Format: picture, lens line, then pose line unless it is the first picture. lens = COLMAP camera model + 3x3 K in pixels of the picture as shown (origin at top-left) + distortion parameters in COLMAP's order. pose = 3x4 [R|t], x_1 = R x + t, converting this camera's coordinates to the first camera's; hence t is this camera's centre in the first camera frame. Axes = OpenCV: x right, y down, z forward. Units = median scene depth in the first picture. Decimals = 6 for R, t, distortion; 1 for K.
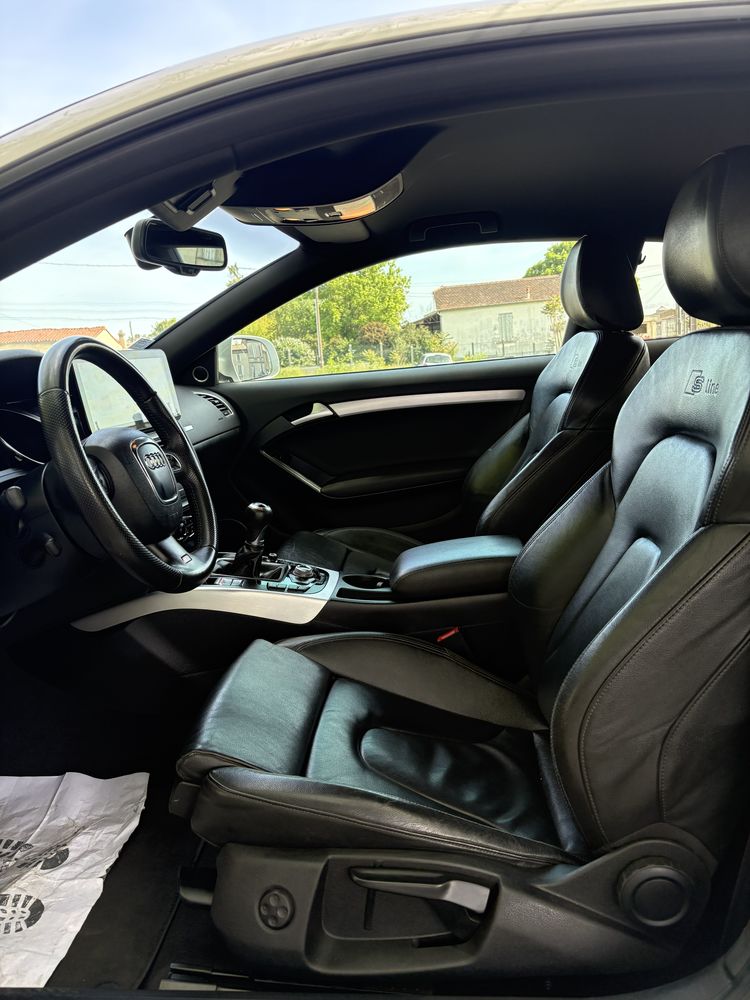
lens RADIAL K [[780.0, 0, 375.0], [0, 780.0, 500.0], [0, 0, 1]] dist [0.091664, -0.204378]
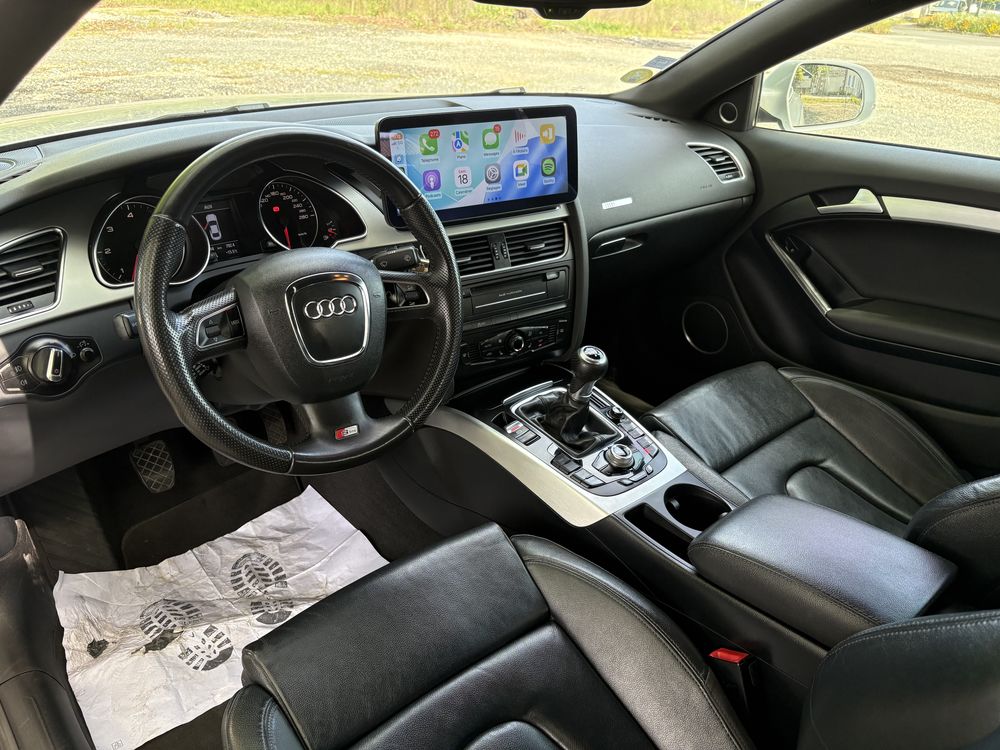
lens RADIAL K [[780.0, 0, 481.6], [0, 780.0, 353.0], [0, 0, 1]] dist [0.091664, -0.204378]
pose [[0.673734, 0.379009, -0.634377, 0.281212], [-0.192194, 0.918785, 0.344812, -0.253035], [0.713543, -0.110389, 0.691860, 0.453390]]
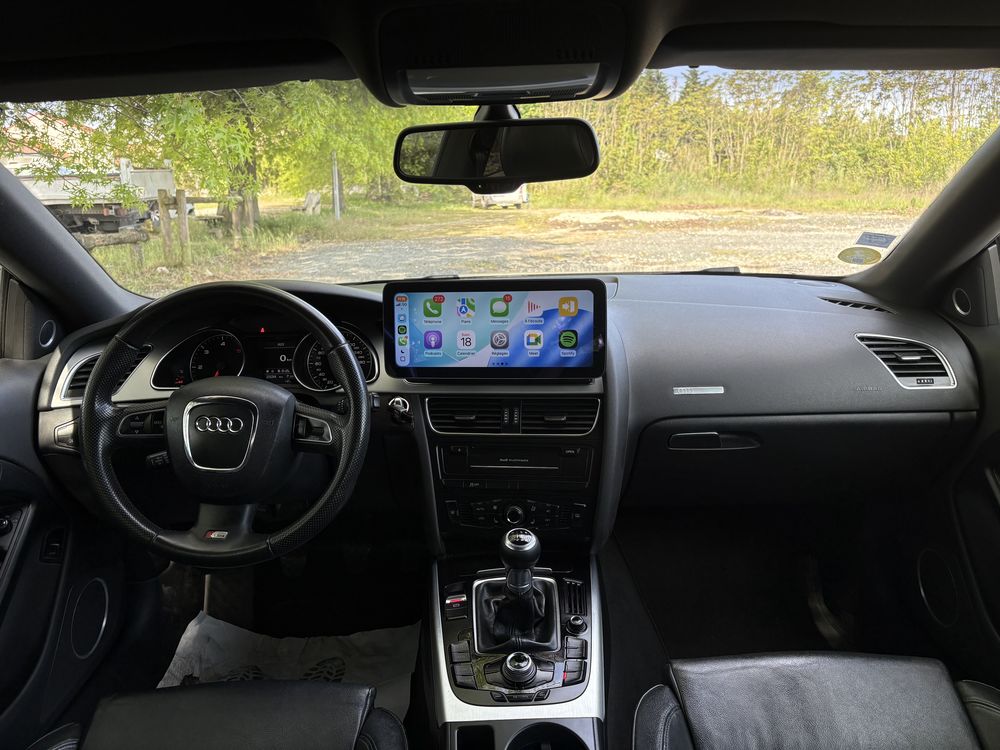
lens RADIAL K [[710.4, 0, 500.0], [0, 710.4, 375.0], [0, 0, 1]] dist [0.049867, -0.002895]
pose [[0.025441, 0.299514, -0.953753, 0.437481], [-0.144134, 0.945192, 0.292981, -0.333375], [0.989231, 0.130015, 0.067216, 1.007495]]
